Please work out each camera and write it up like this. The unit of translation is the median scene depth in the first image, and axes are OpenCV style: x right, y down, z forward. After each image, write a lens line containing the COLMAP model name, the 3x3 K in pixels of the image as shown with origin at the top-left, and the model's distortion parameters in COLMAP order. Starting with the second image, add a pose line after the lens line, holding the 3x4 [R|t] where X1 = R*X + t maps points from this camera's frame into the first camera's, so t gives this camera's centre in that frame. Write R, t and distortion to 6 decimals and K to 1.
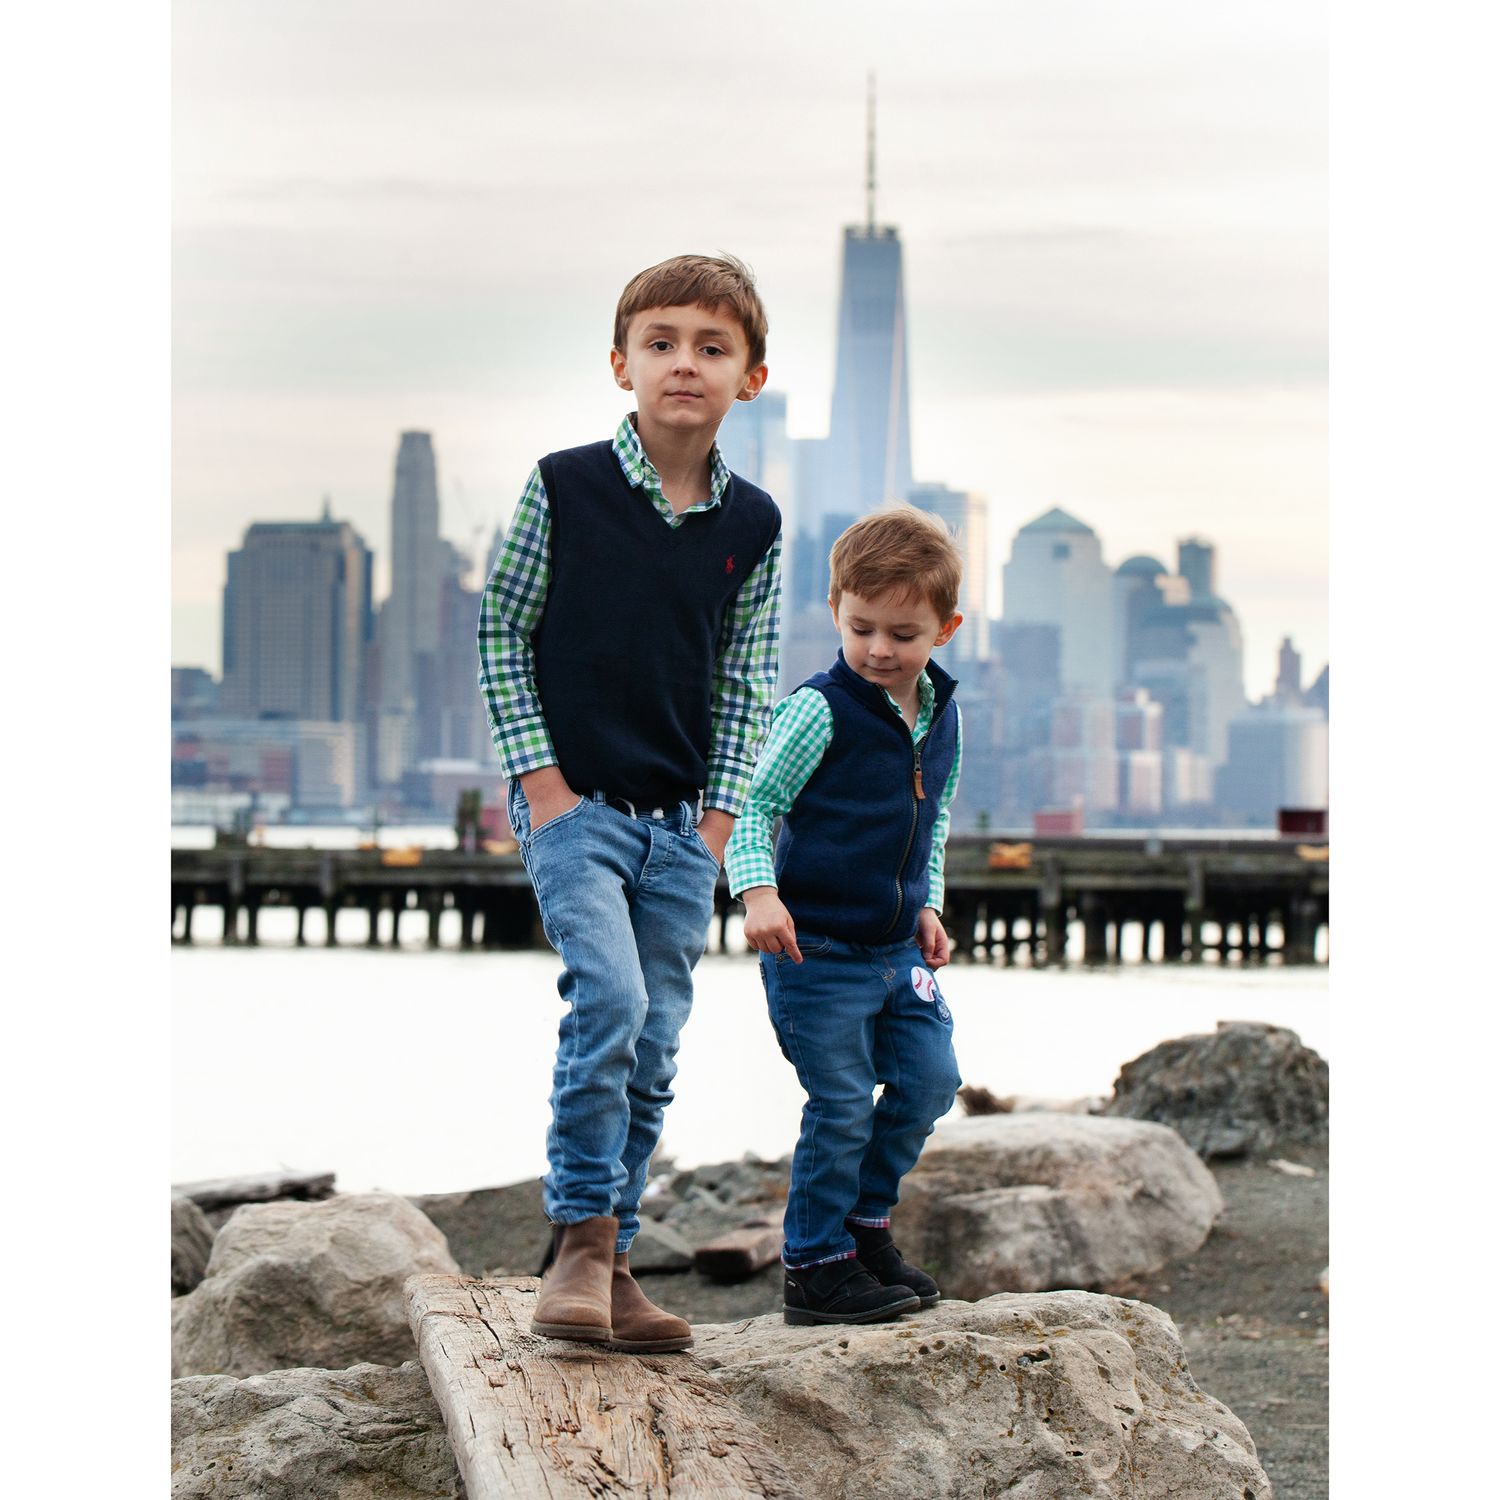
lens RADIAL K [[7104.9, 0, 681.5], [0, 7104.9, 750.2], [0, 0, 1]] dist [0.089984, 0.422431]
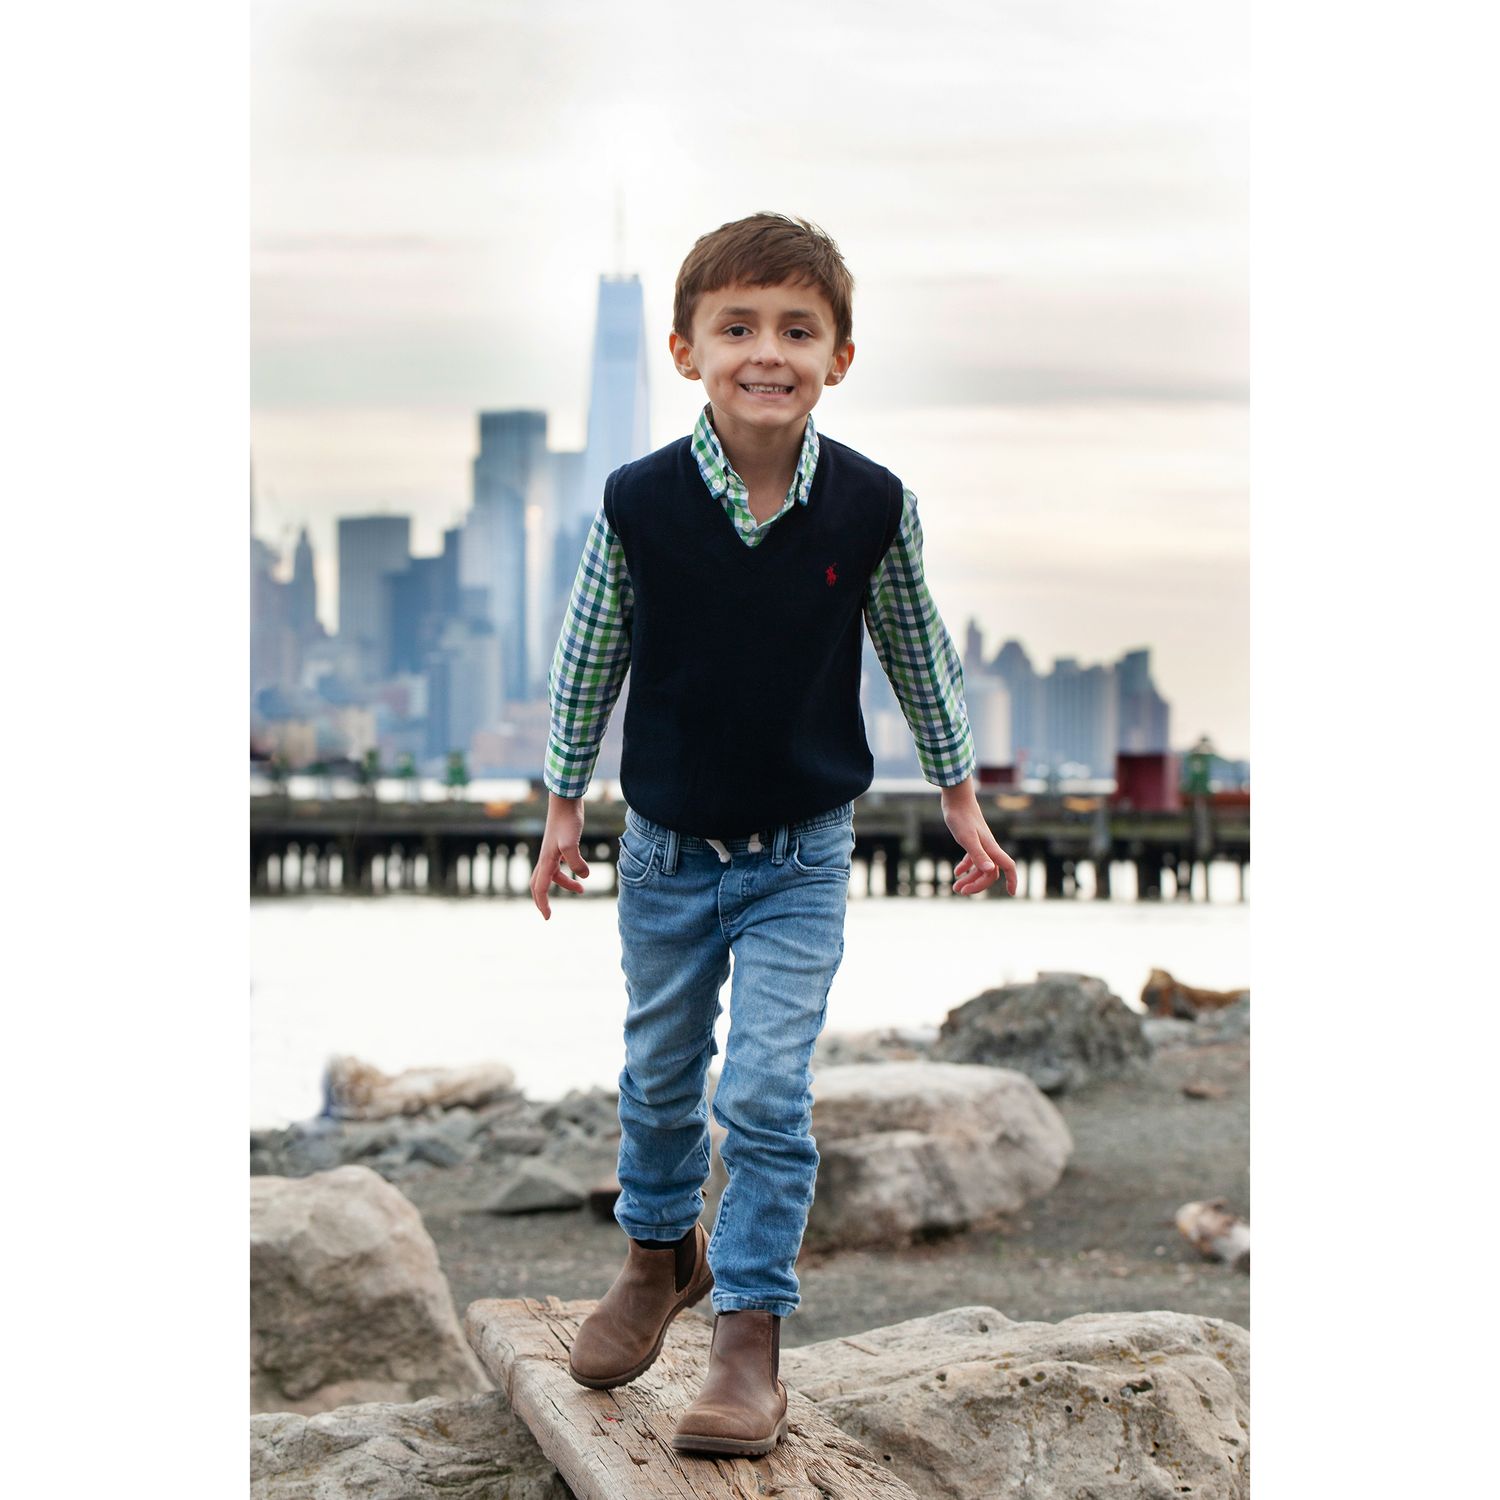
lens RADIAL K [[5506.7, 0, 675.1], [0, 5506.7, 750.8], [0, 0, 1]] dist [0.027461, 2.030263]
pose [[0.998222, -0.003992, 0.059472, -0.043489], [0.003426, 0.999948, 0.009603, -0.006349], [-0.059507, -0.009382, 0.998184, 0.197806]]
